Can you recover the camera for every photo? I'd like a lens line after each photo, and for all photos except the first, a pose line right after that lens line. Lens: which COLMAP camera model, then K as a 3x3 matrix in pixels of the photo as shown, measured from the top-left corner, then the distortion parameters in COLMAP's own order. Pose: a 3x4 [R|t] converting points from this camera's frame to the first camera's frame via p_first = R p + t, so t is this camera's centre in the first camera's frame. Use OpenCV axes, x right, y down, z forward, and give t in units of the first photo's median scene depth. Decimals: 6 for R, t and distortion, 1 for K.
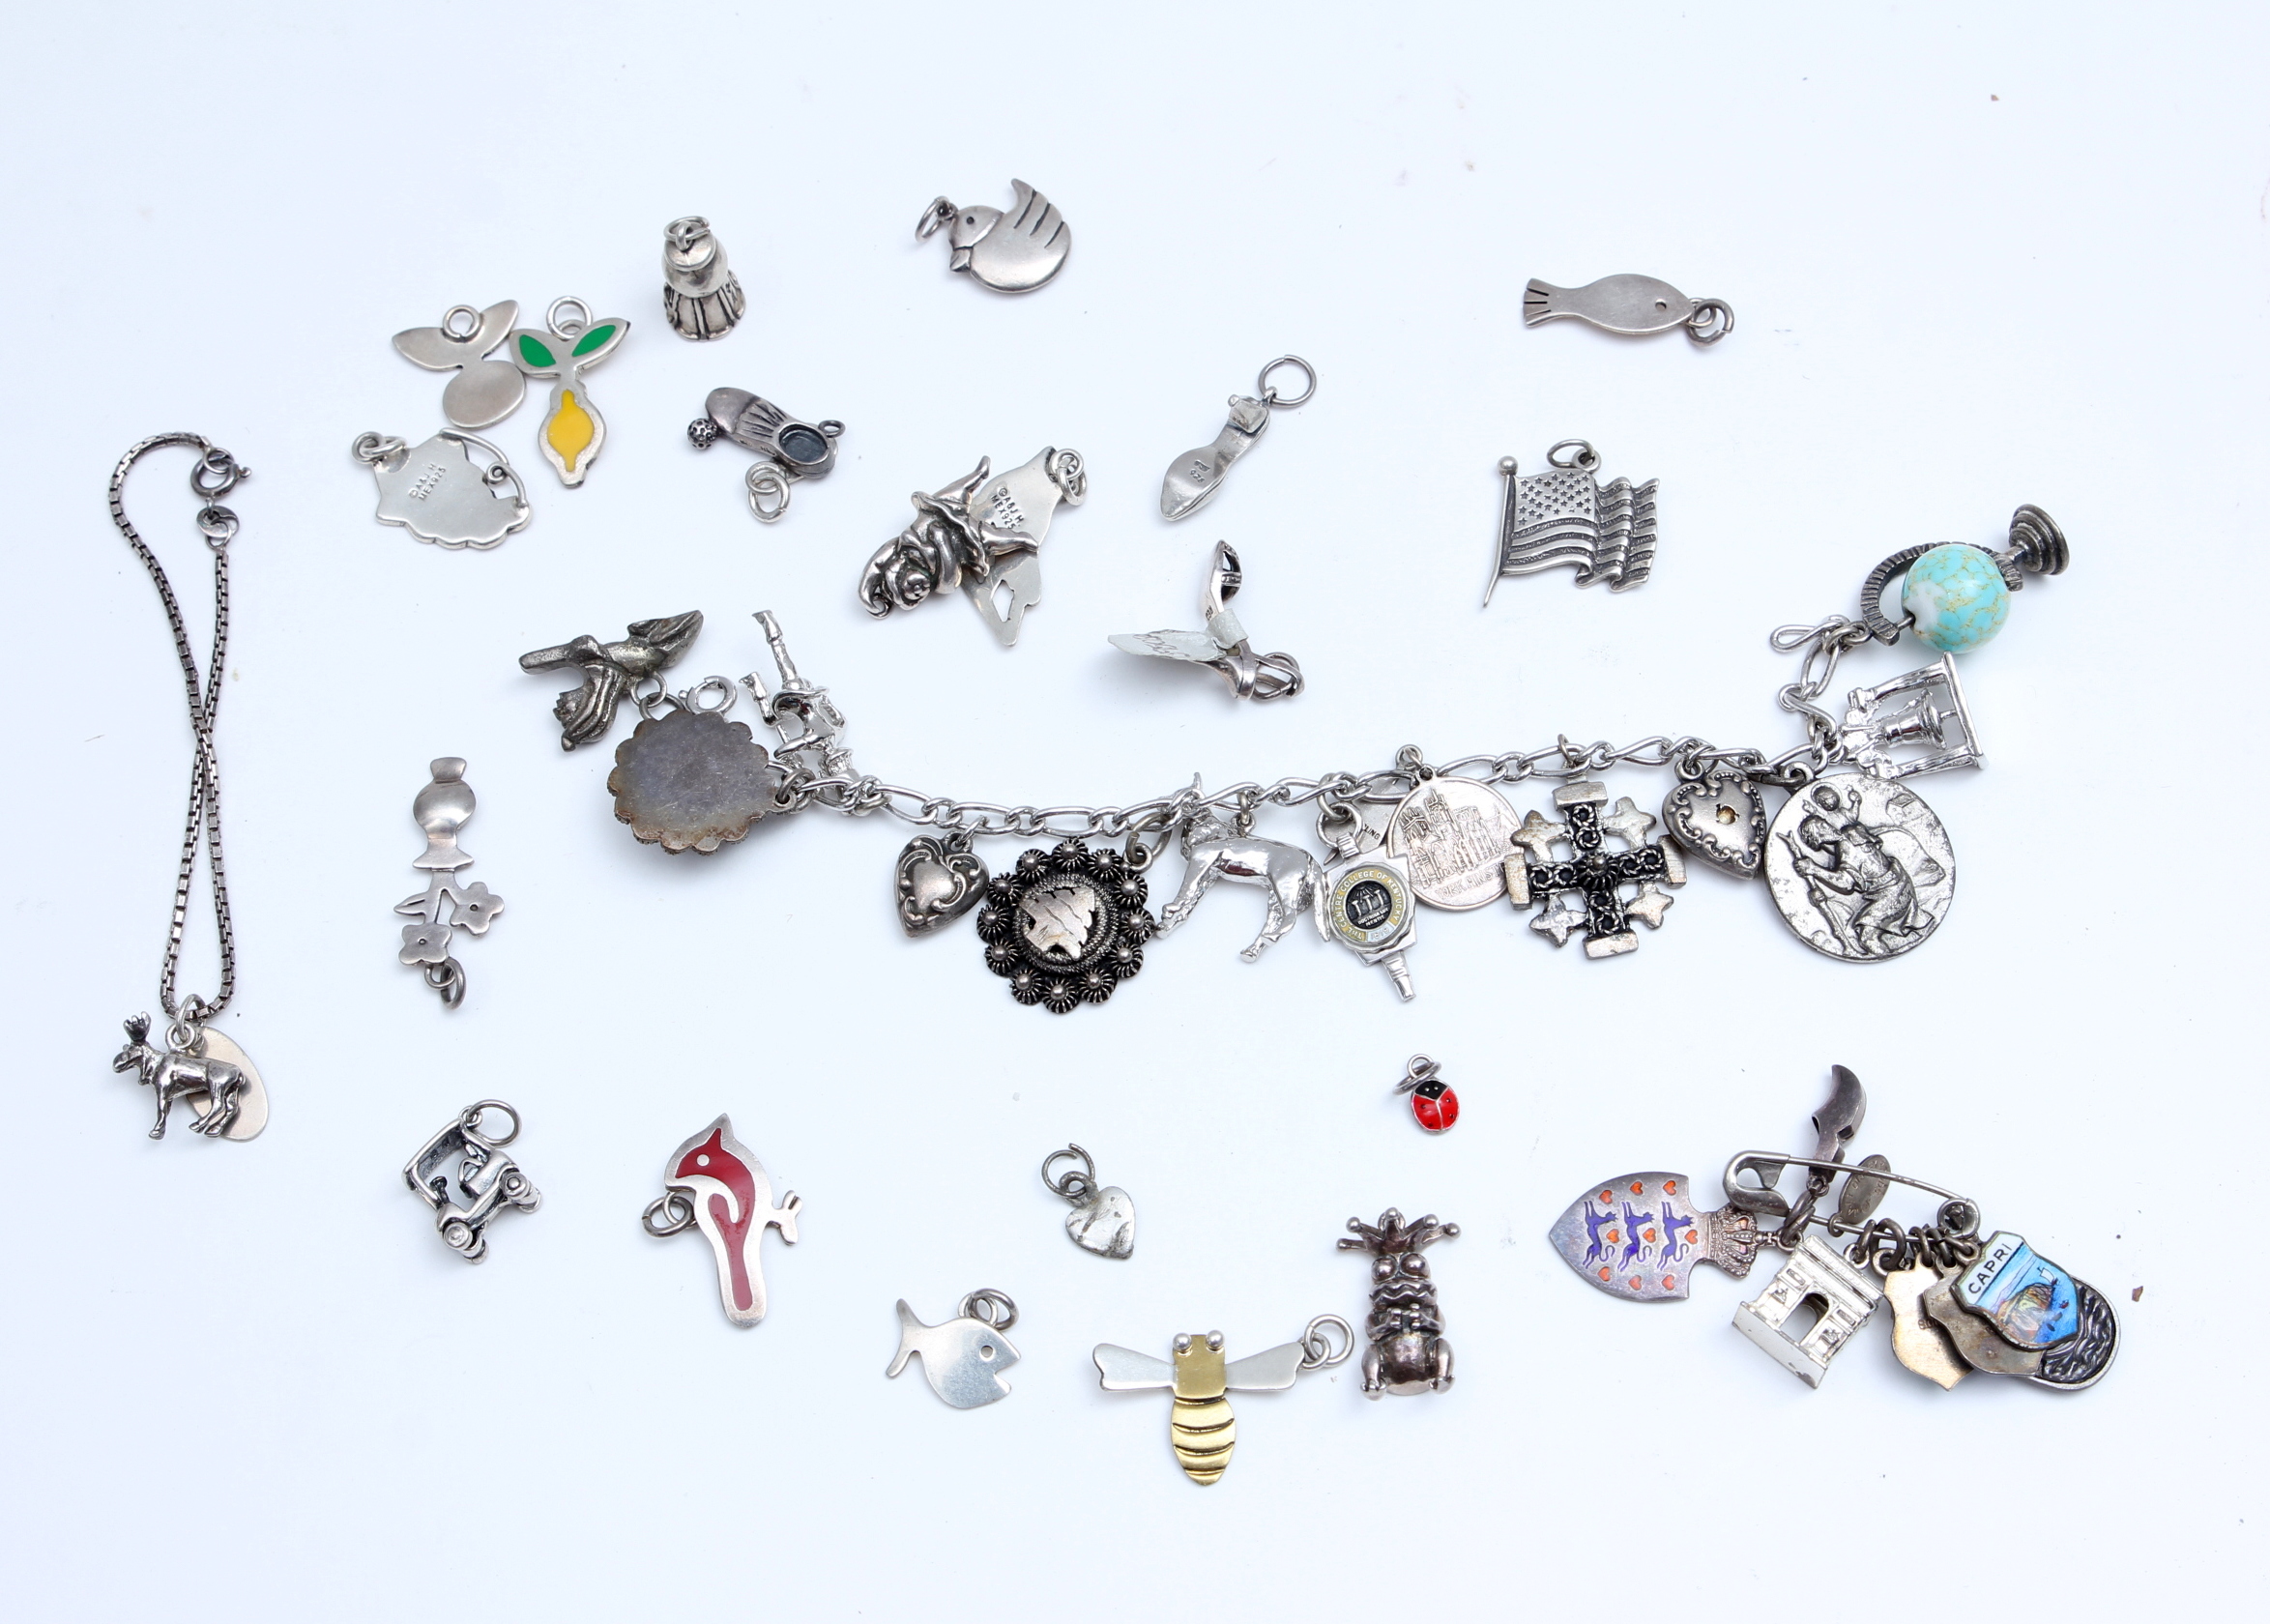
lens RADIAL K [[4128.9, 0, 1136.0], [0, 4128.9, 813.0], [0, 0, 1]] dist [0.273980, 0.000000]
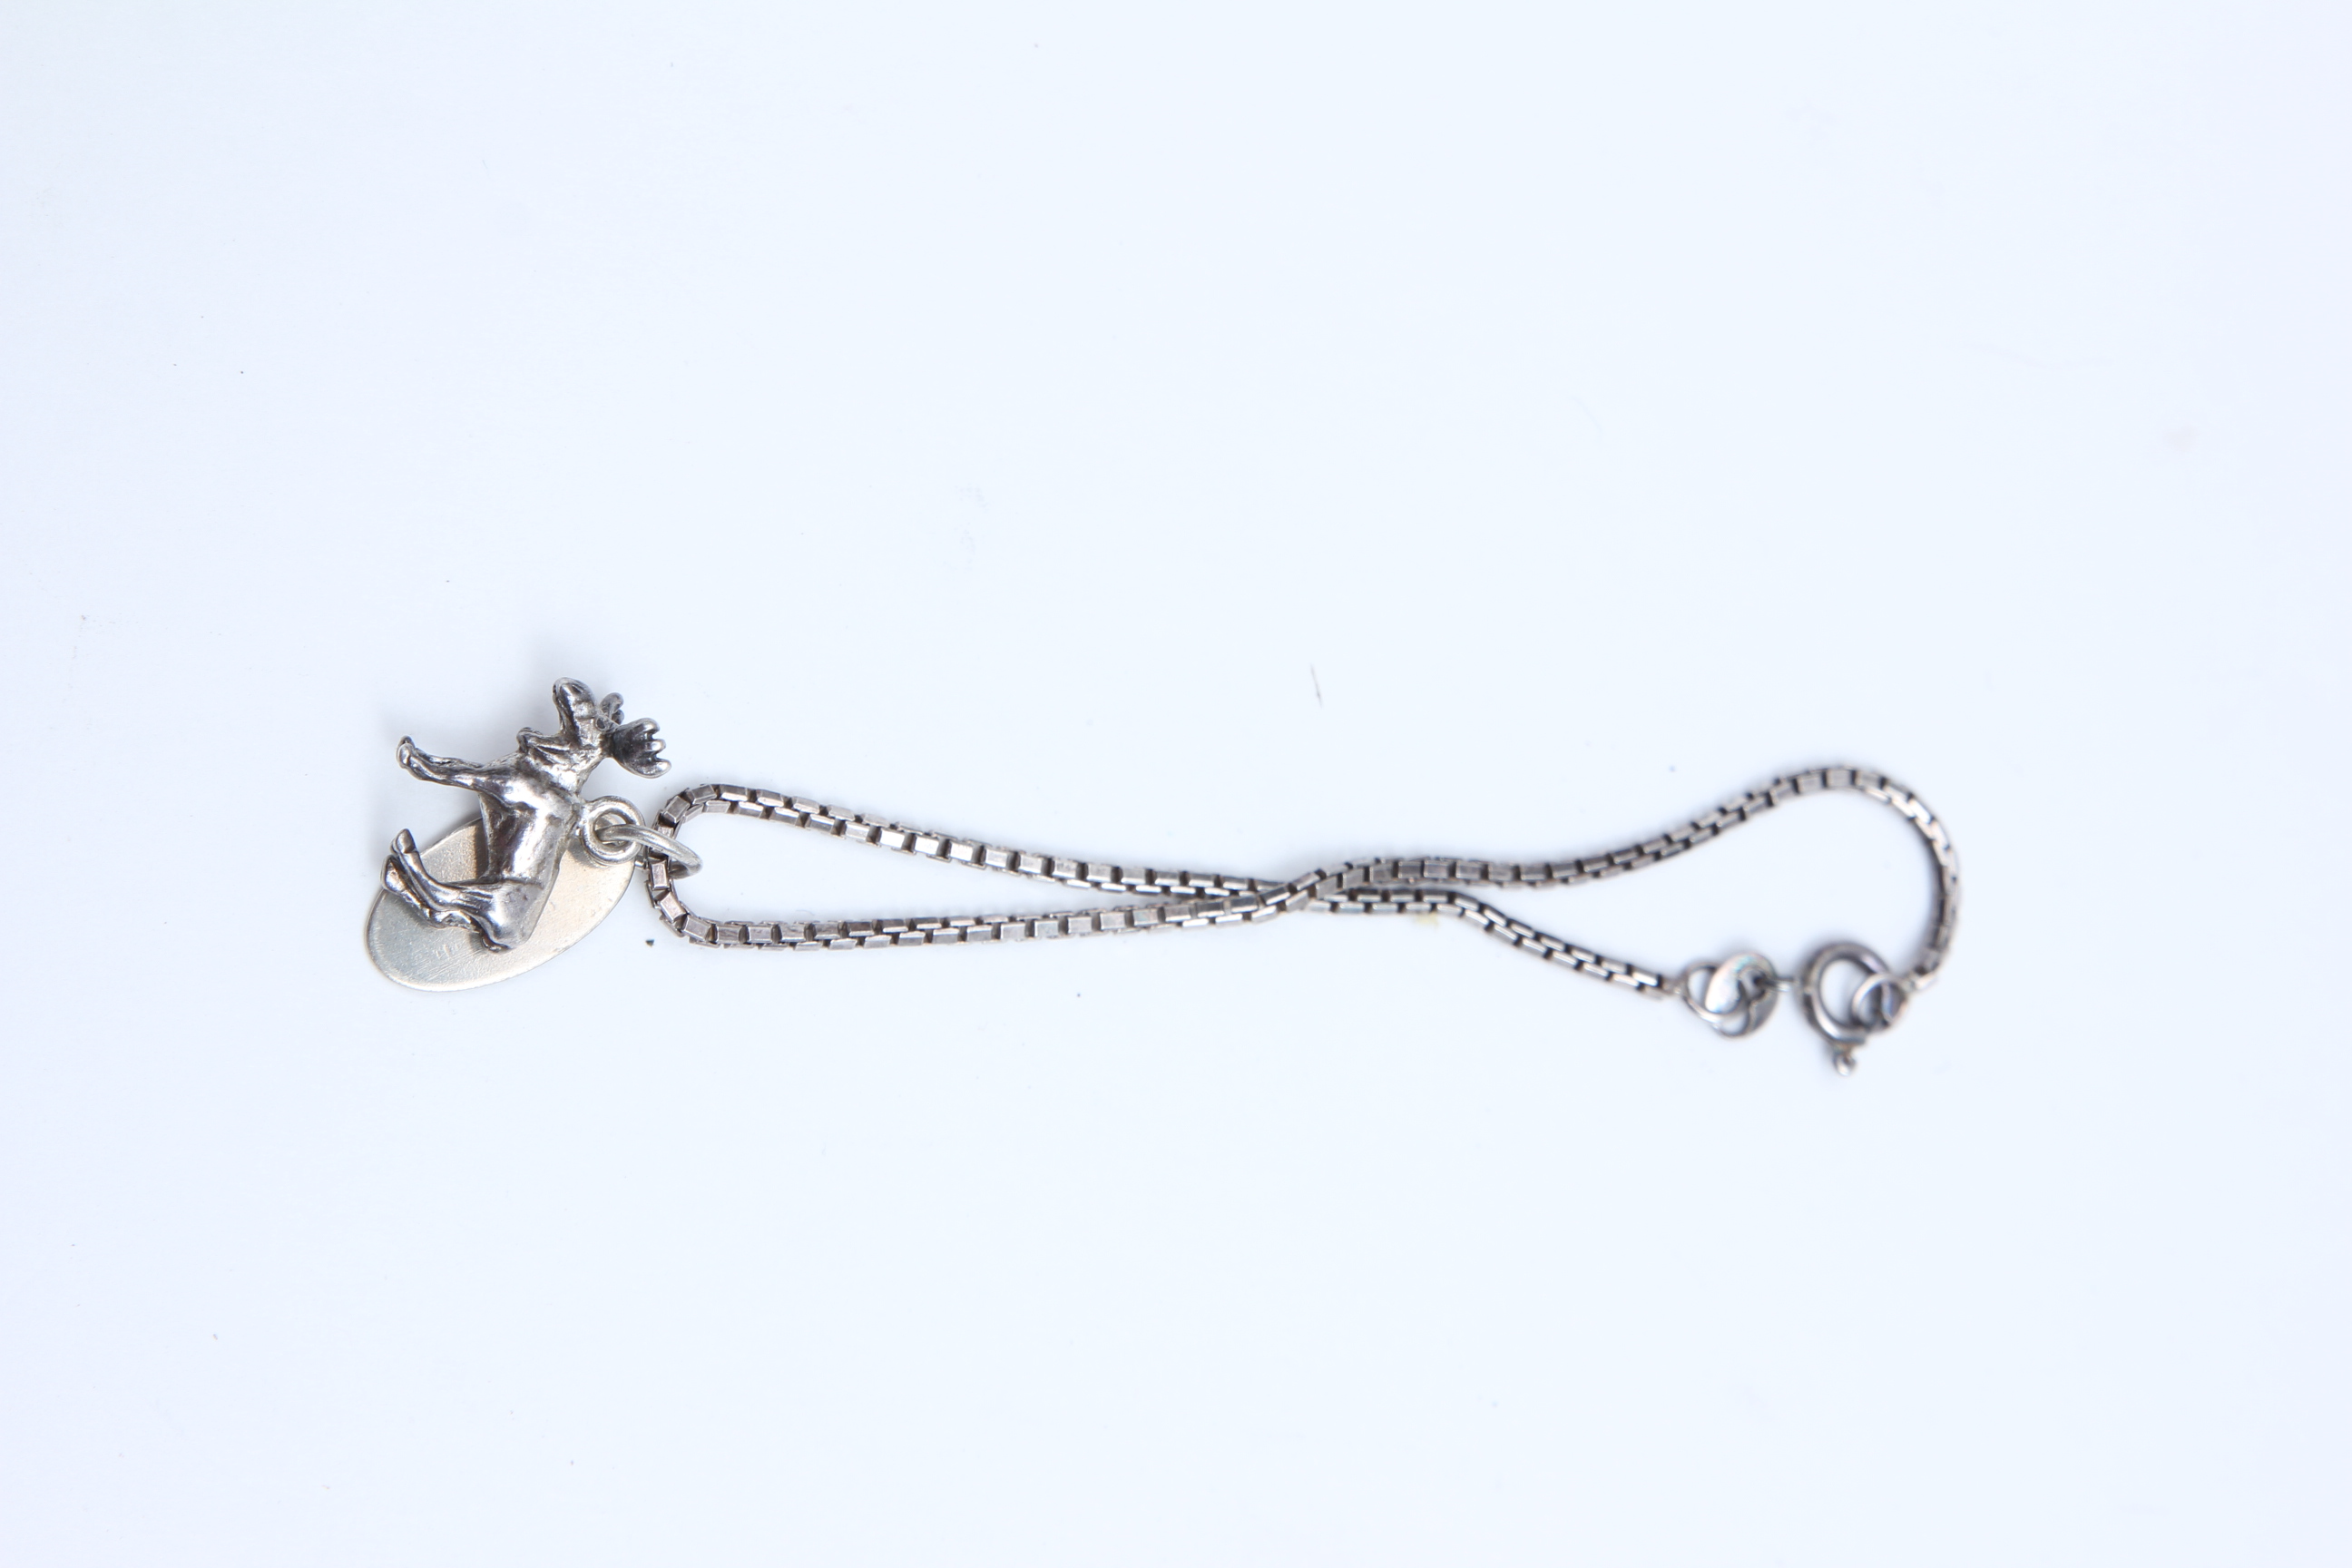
lens RADIAL K [[7658.9, 0, 1176.3], [0, 7658.9, 784.2], [0, 0, 1]] dist [-0.086427, 0.000000]
pose [[-0.080221, 0.964762, -0.250599, -0.025096], [-0.994892, -0.092951, -0.039362, 0.027252], [-0.061269, 0.246161, 0.967291, 0.183051]]
